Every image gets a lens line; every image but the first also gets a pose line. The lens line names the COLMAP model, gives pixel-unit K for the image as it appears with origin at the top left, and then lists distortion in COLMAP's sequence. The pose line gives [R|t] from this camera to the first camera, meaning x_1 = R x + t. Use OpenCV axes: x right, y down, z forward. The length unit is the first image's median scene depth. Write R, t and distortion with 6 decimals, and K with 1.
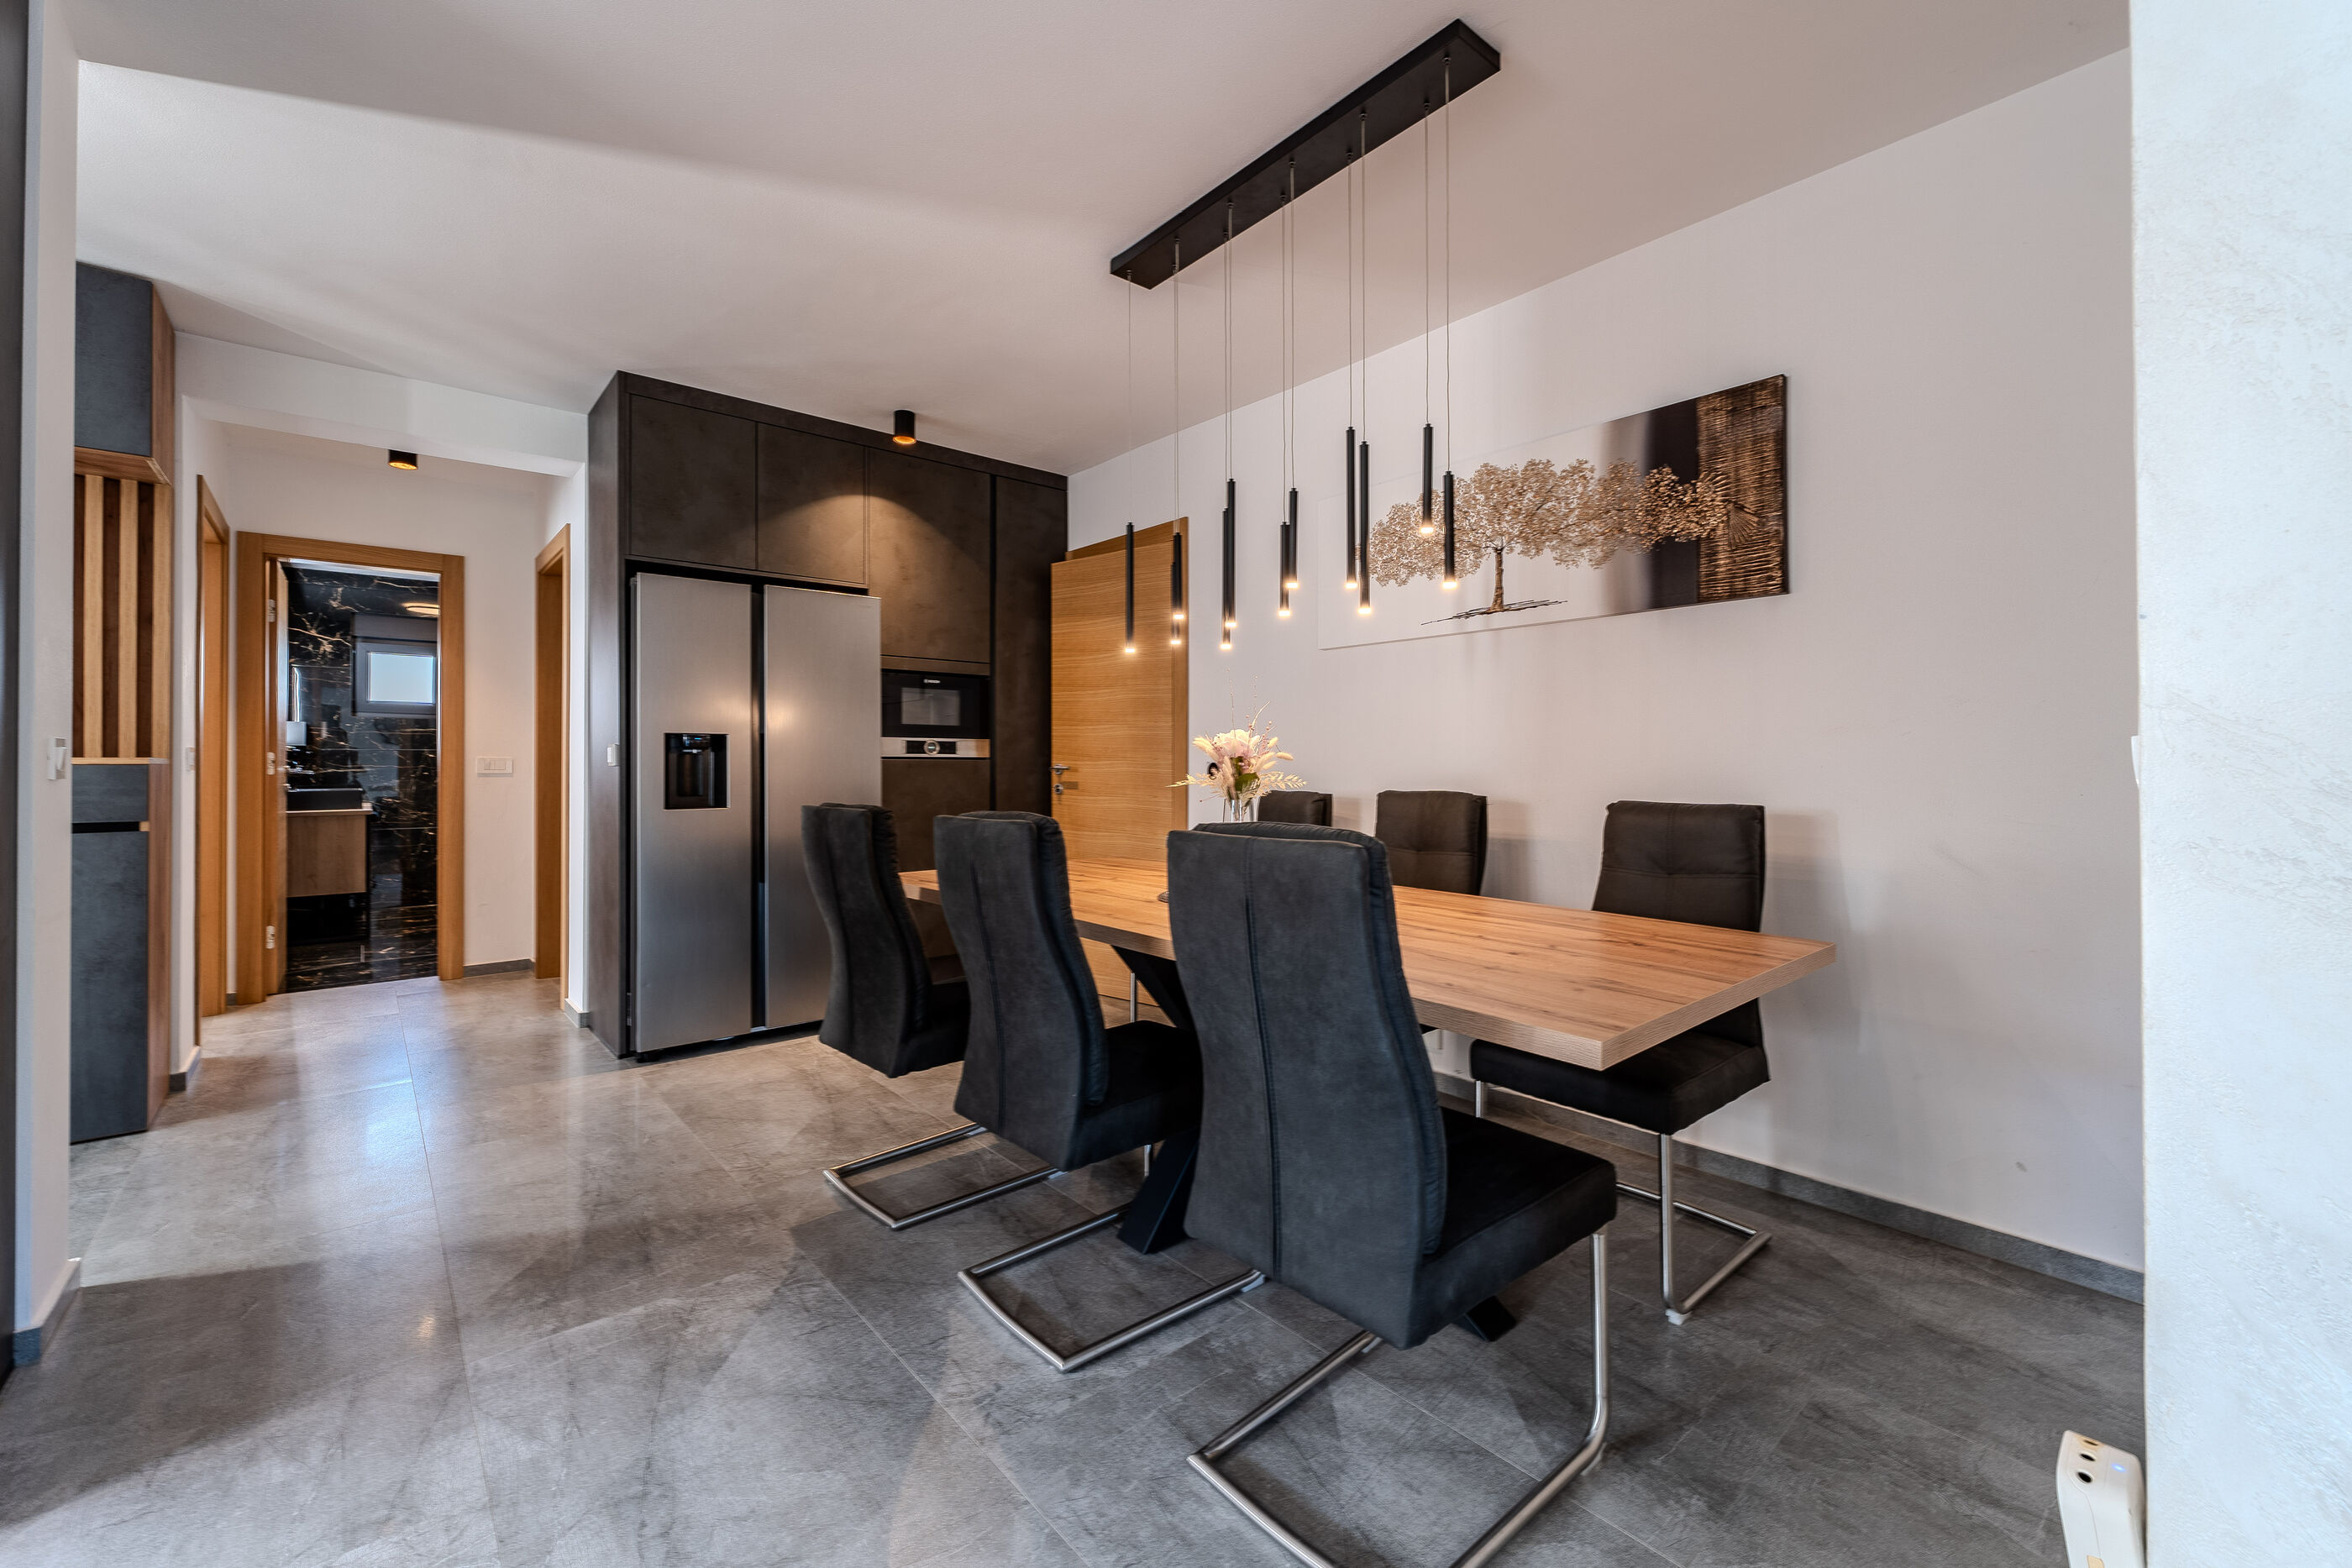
lens RADIAL K [[943.6, 0, 1186.2], [0, 943.6, 758.8], [0, 0, 1]] dist [0.000485, 0.001765]
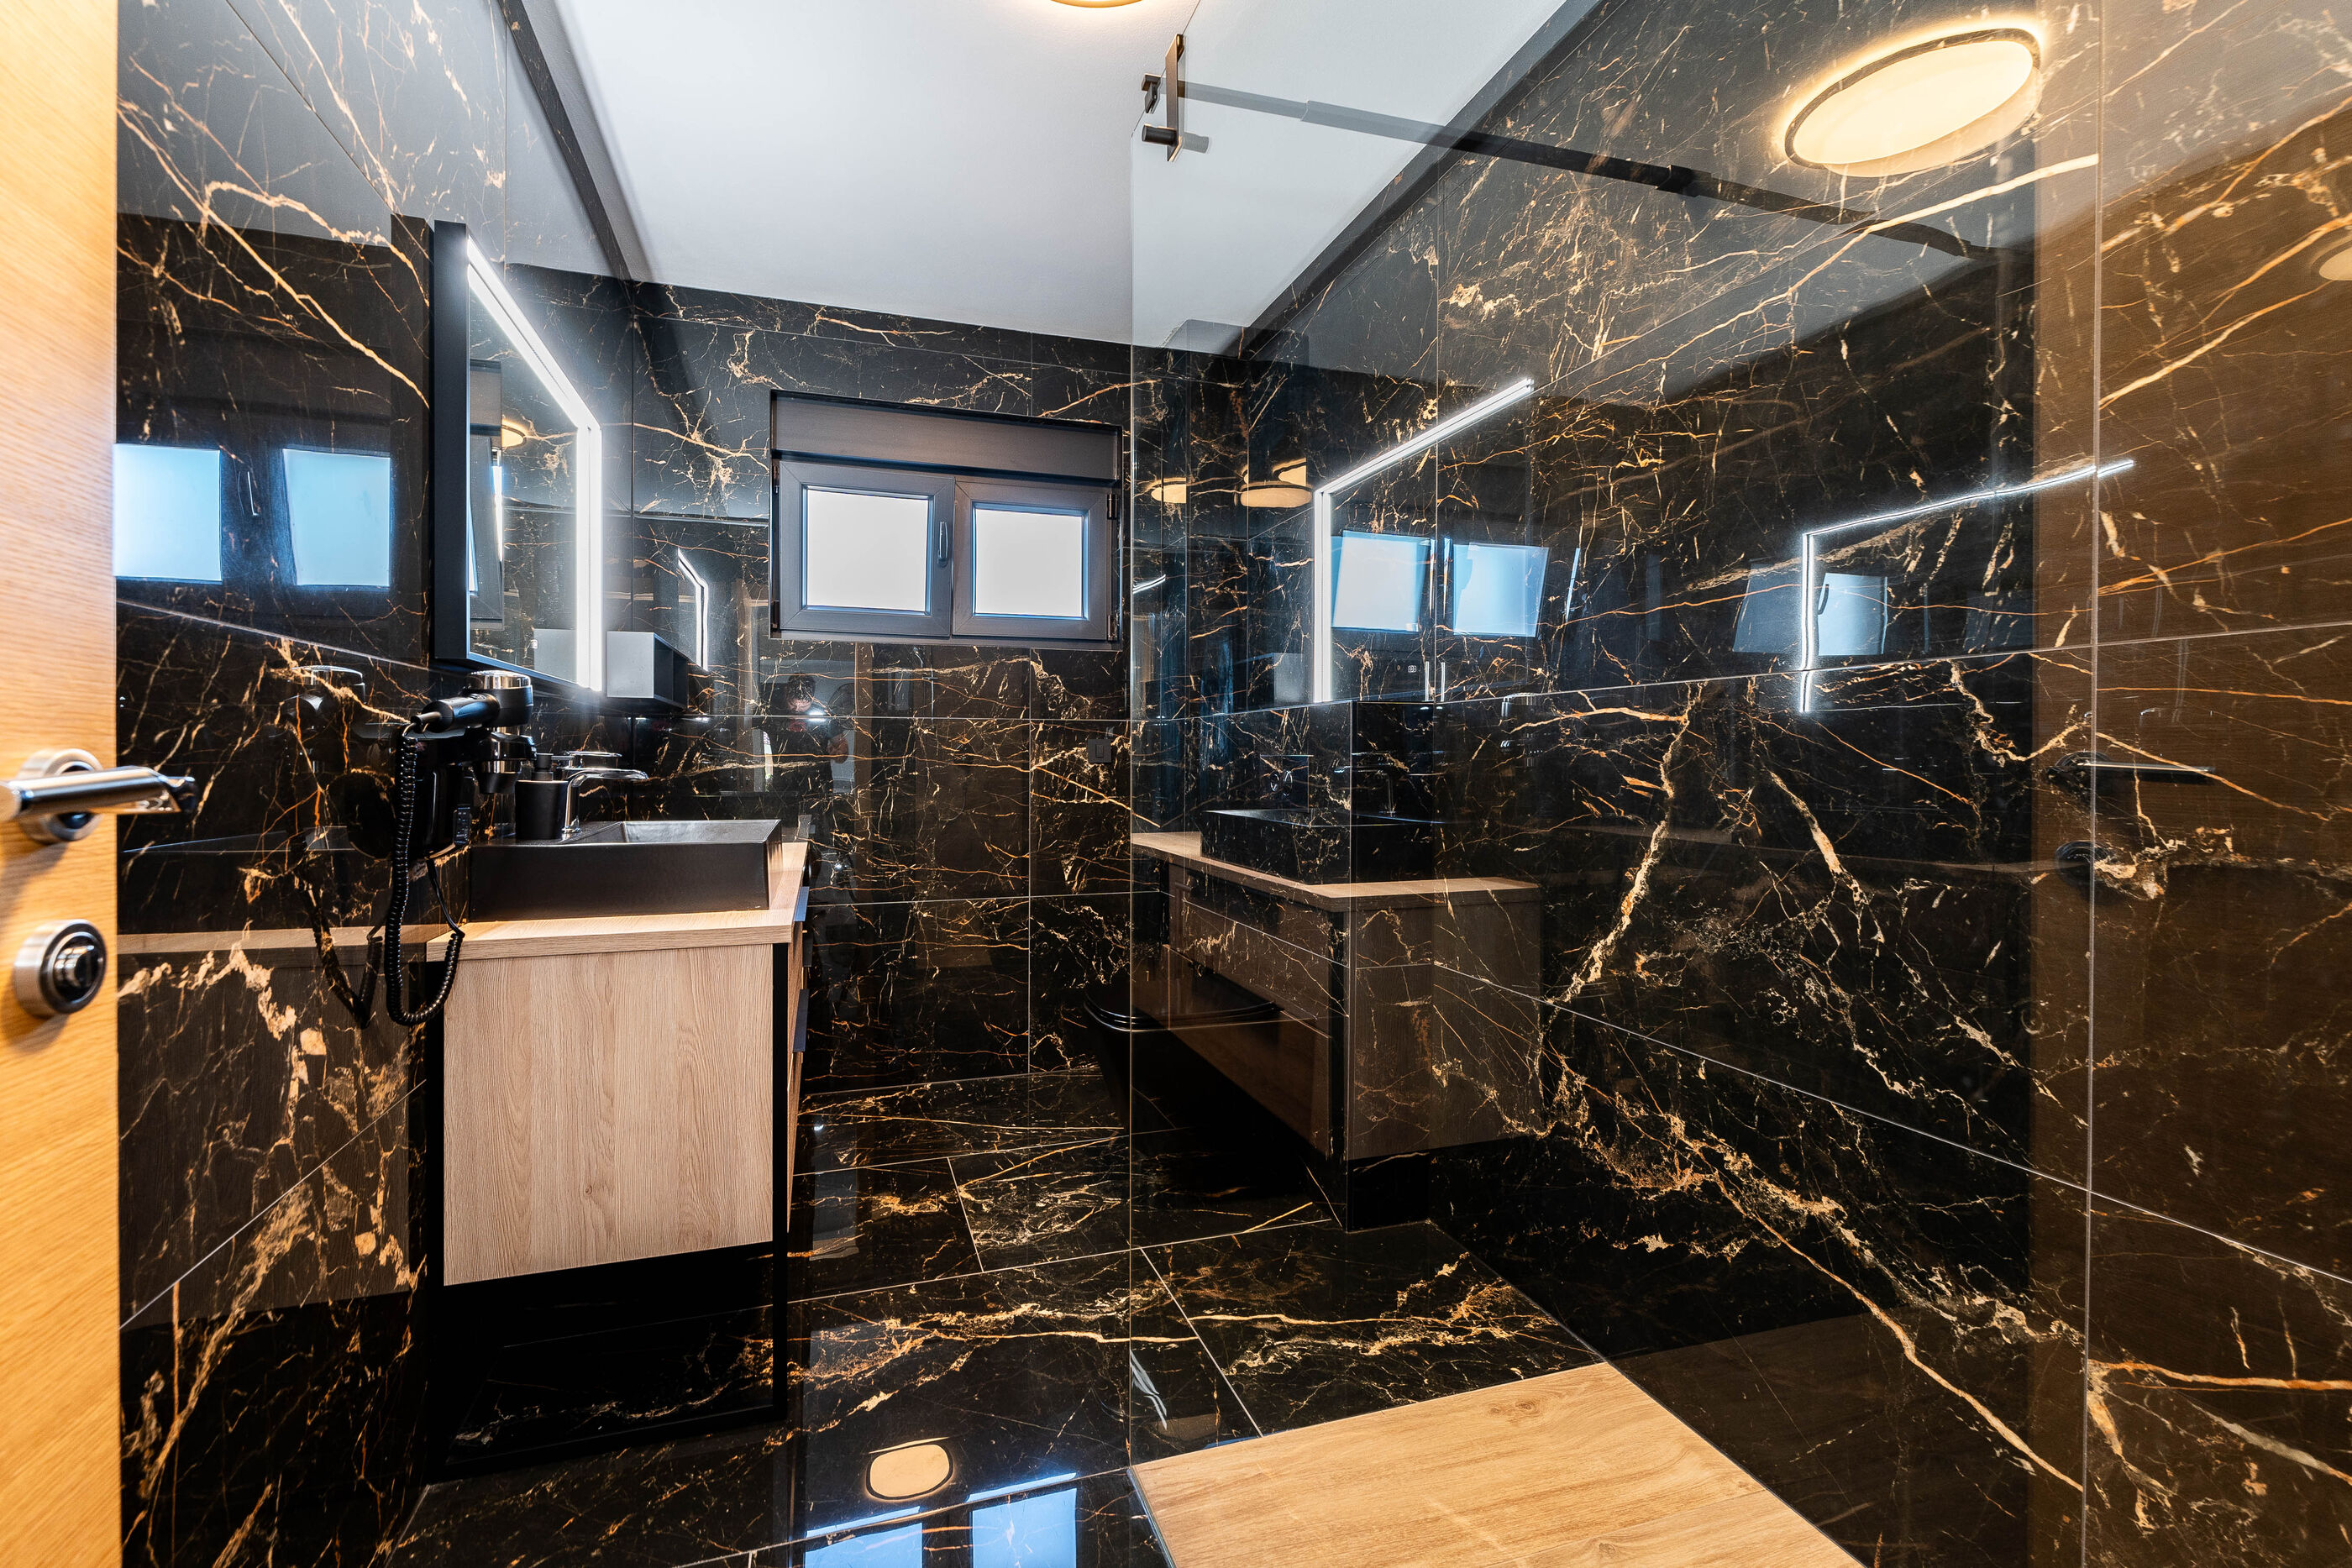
lens RADIAL K [[943.6, 0, 1188.4], [0, 943.6, 761.2], [0, 0, 1]] dist [0.000485, 0.001765]
pose [[0.938989, 0.006448, -0.343887, -1.219529], [-0.004281, 0.999966, 0.007061, 0.012331], [0.343920, -0.005158, 0.938985, 1.448217]]
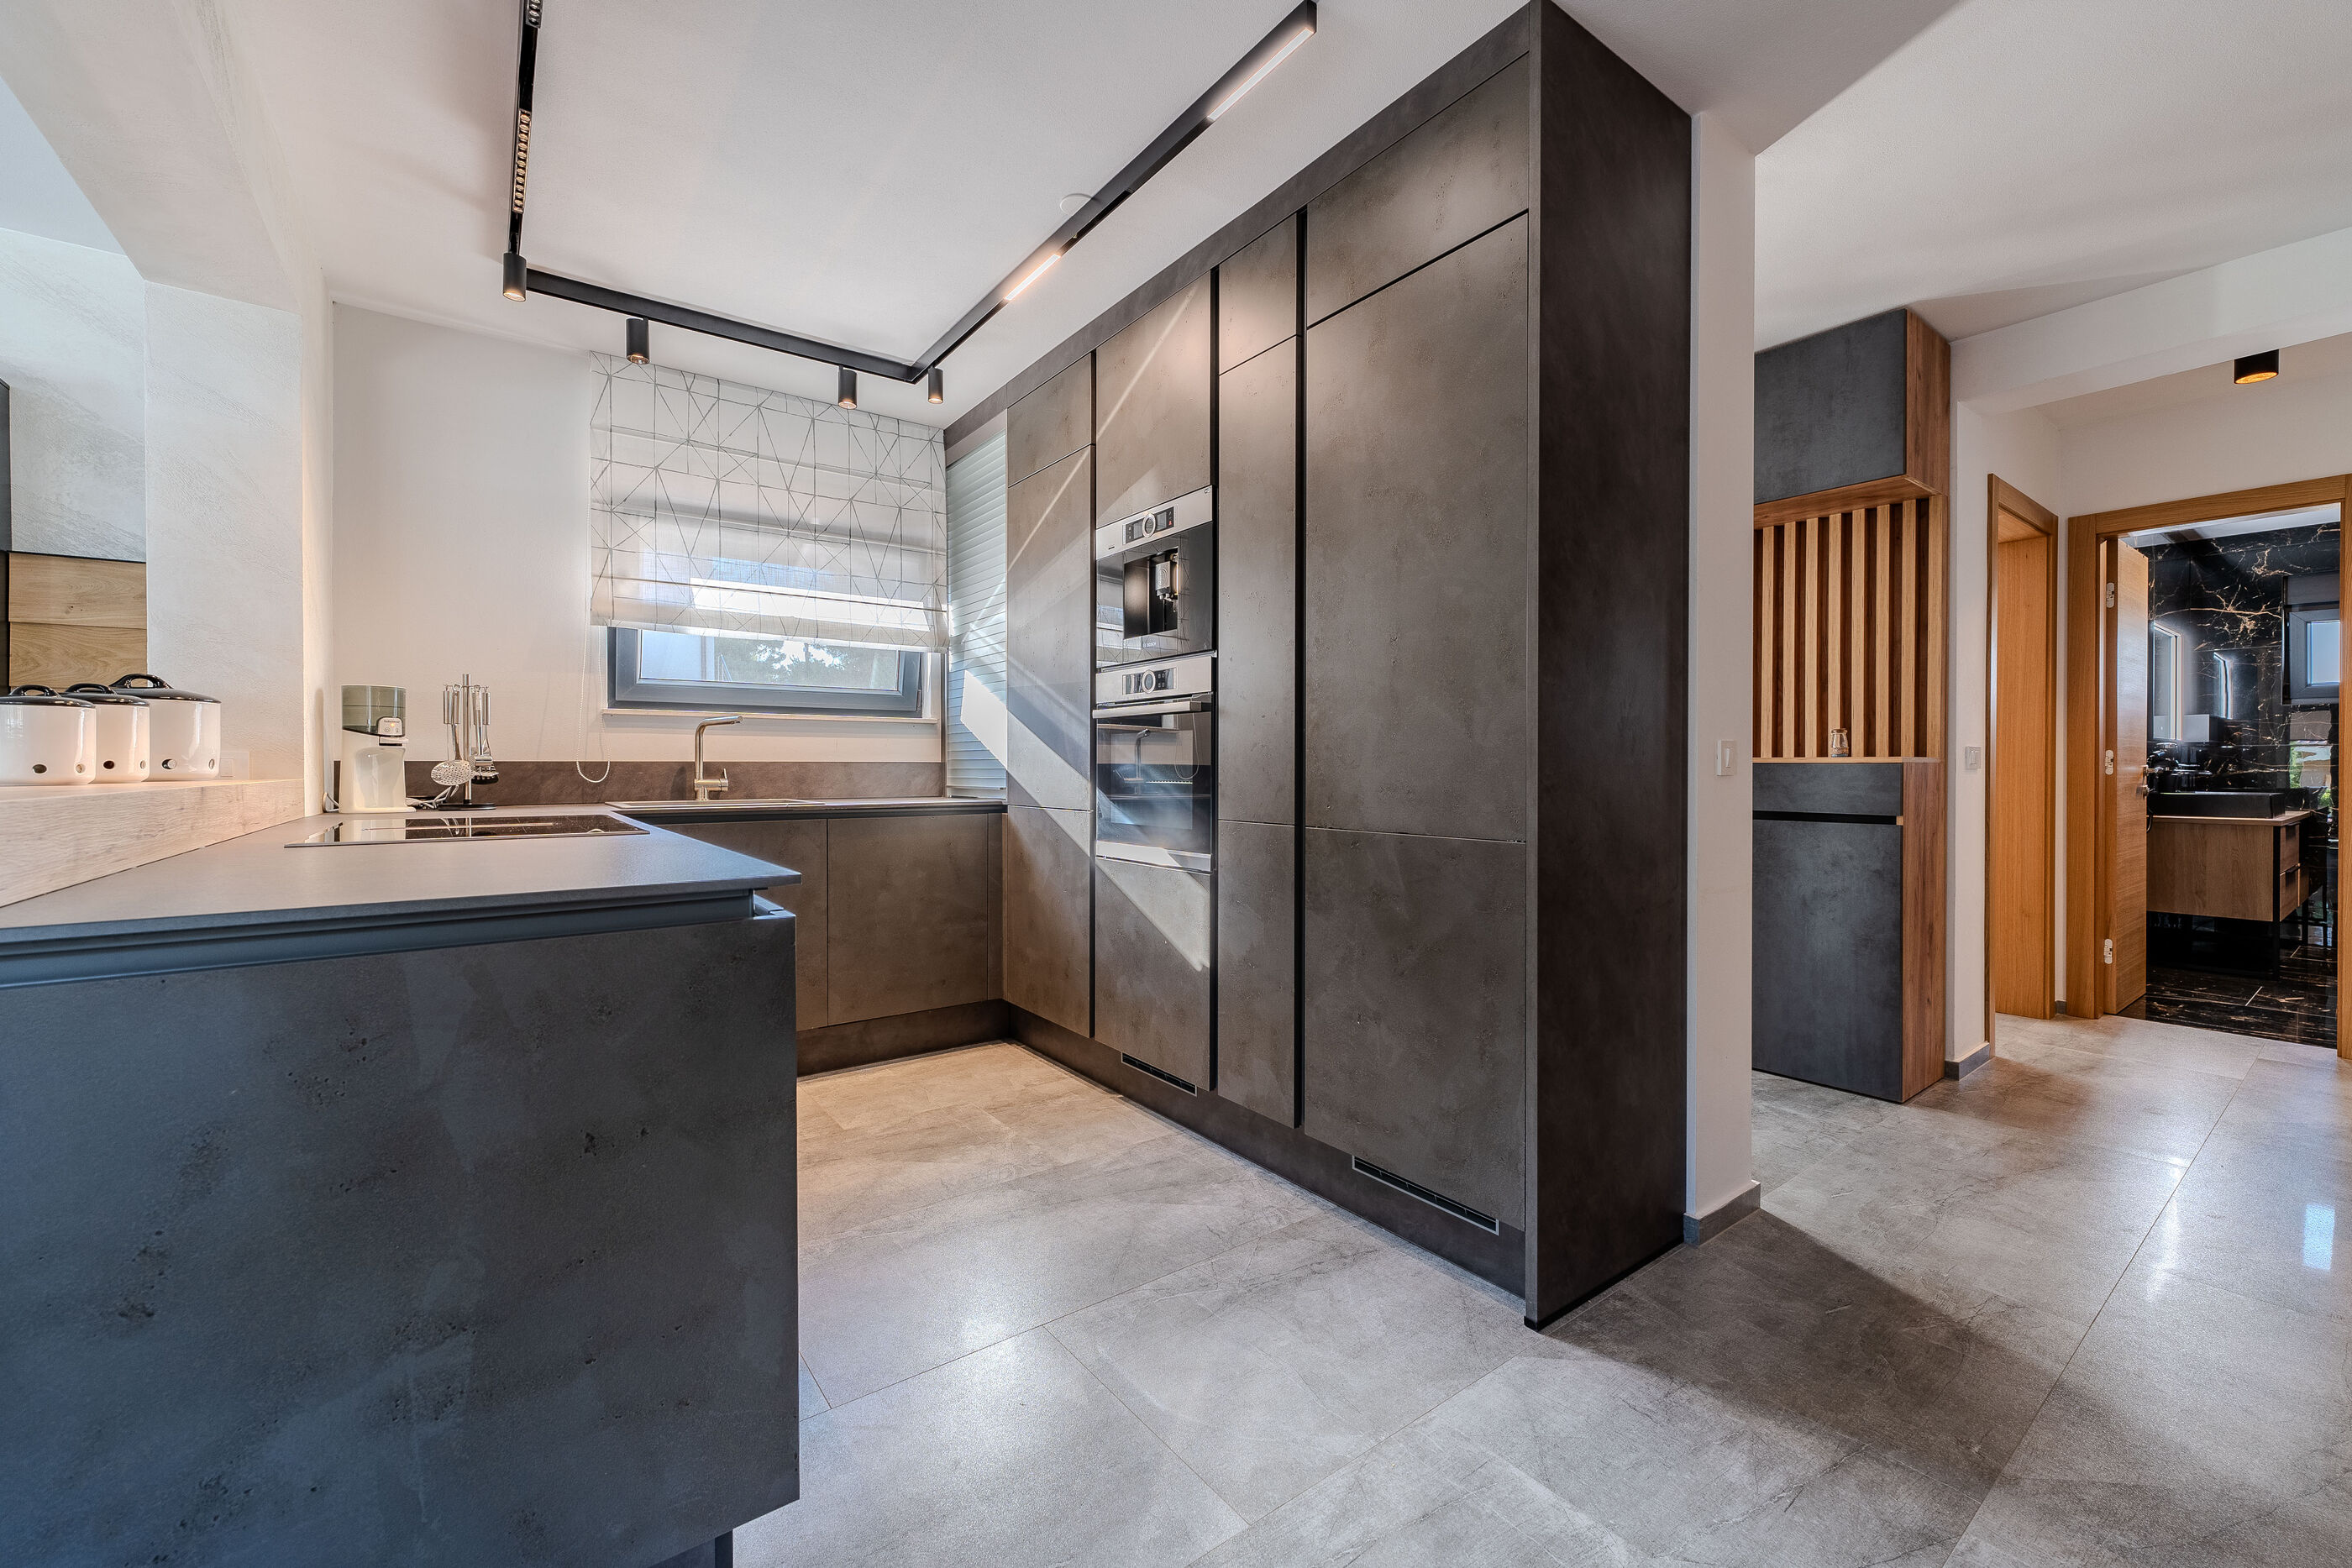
lens RADIAL K [[943.6, 0, 1156.4], [0, 943.6, 776.0], [0, 0, 1]] dist [0.000485, 0.001765]
pose [[-0.087731, 0.010289, -0.996091, 0.036046], [0.007332, 0.999926, 0.009683, 0.003788], [0.996117, -0.006454, -0.087800, 0.225457]]
